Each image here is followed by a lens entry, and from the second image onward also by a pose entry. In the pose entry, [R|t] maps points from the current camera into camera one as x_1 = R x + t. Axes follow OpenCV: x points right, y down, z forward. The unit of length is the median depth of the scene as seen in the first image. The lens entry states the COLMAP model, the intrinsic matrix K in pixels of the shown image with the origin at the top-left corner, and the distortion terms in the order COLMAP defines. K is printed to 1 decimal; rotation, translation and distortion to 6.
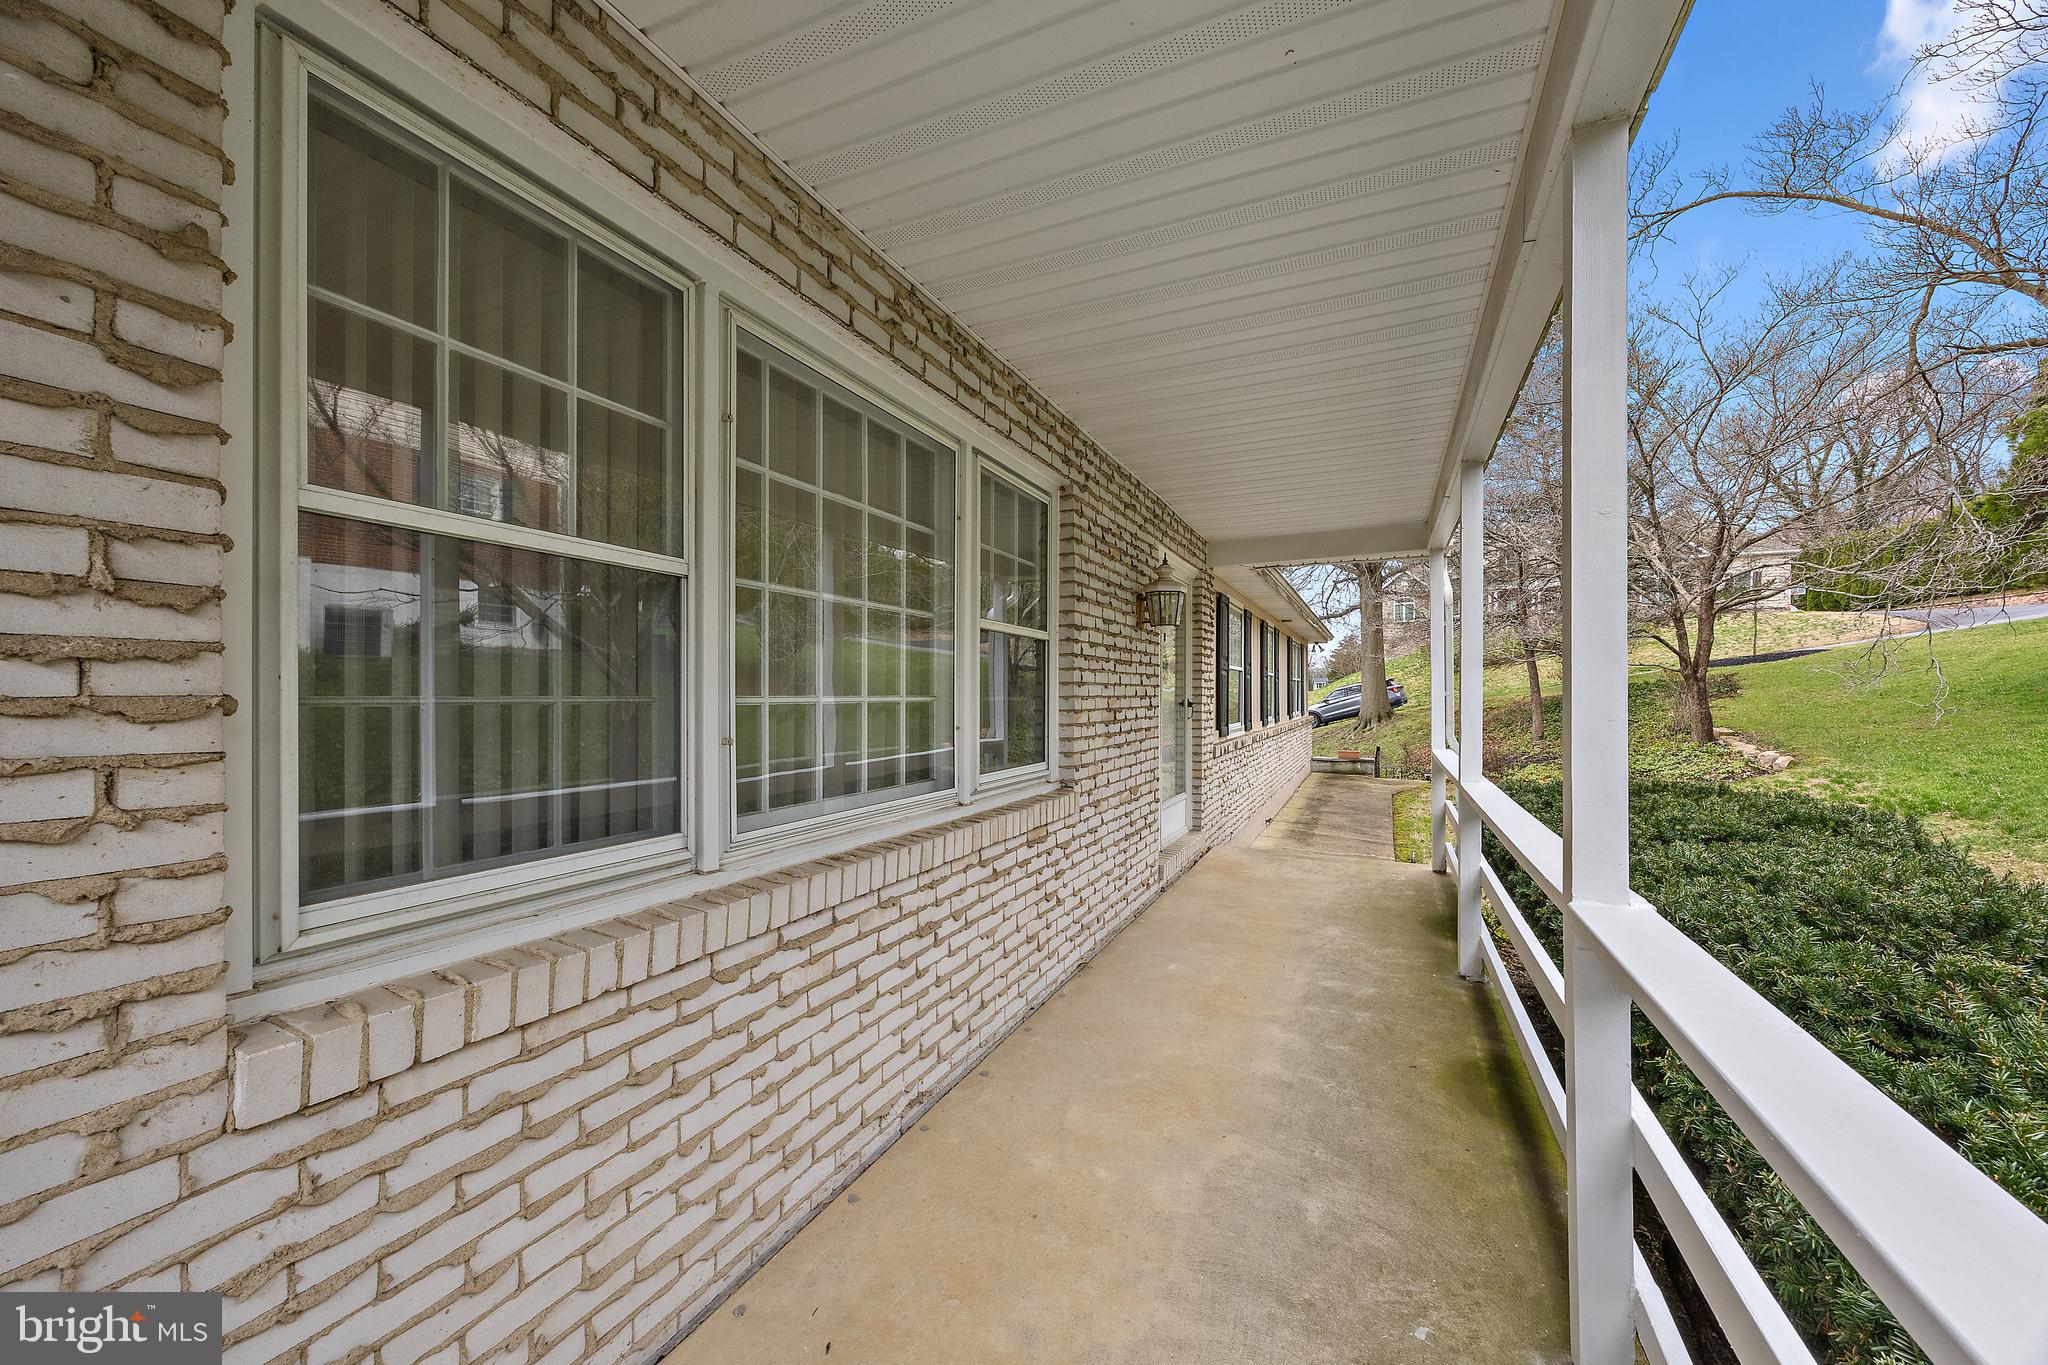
lens RADIAL K [[787.5, 0, 1026.5], [0, 787.5, 696.5], [0, 0, 1]] dist [-0.000684, -0.000551]
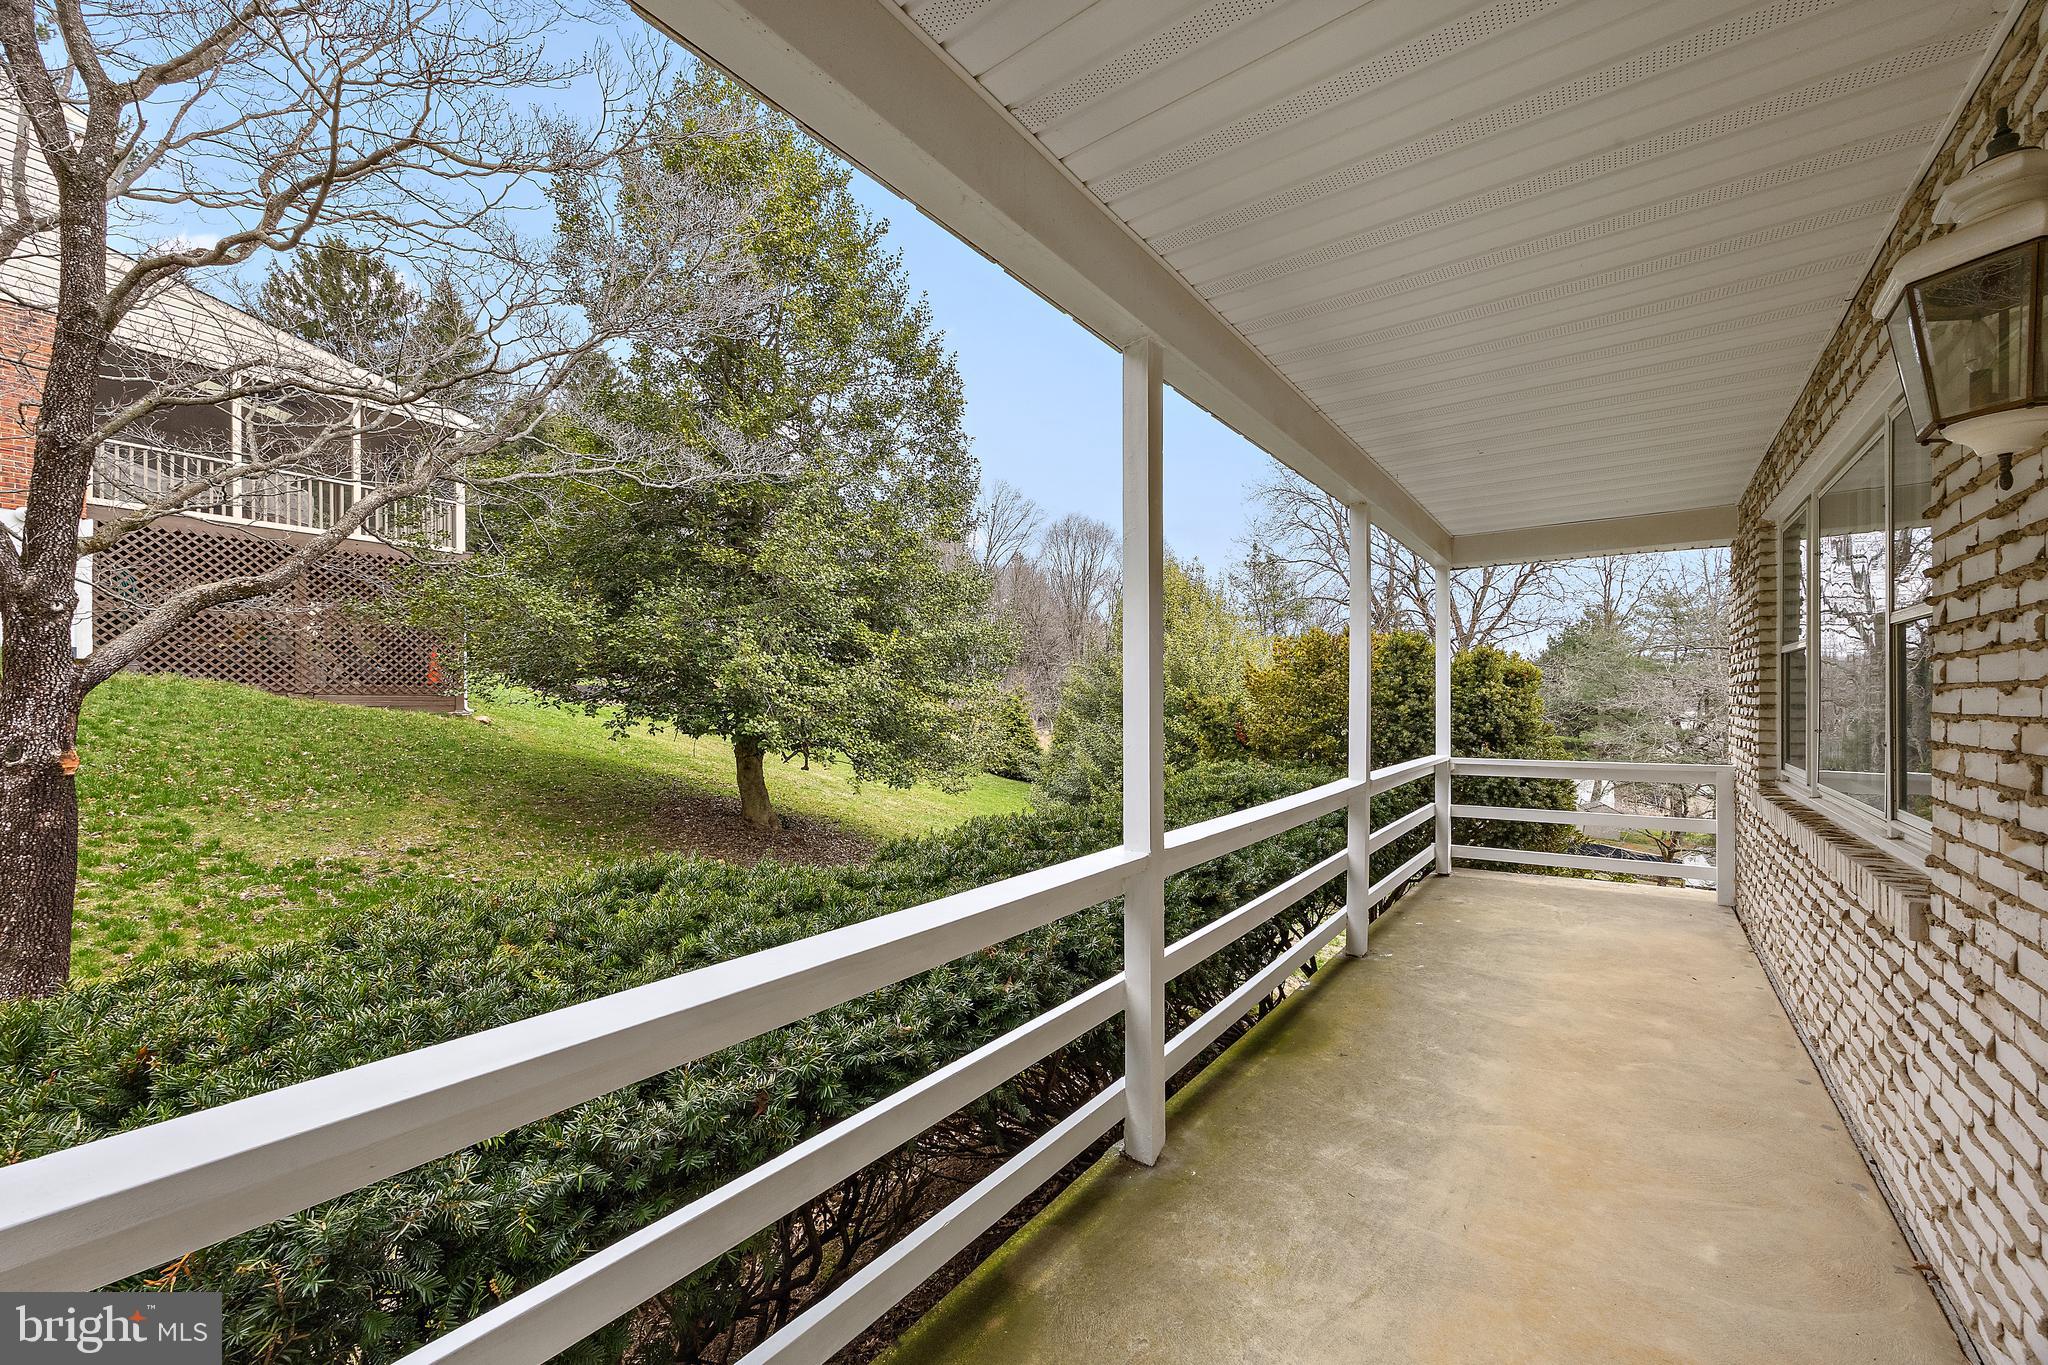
lens RADIAL K [[787.5, 0, 1028.6], [0, 787.5, 698.0], [0, 0, 1]] dist [-0.000684, -0.000551]
pose [[-0.974795, -0.001831, 0.223096, 0.488281], [-0.002114, 0.999997, -0.001030, -0.008327], [-0.223094, -0.001476, -0.974796, 1.557554]]
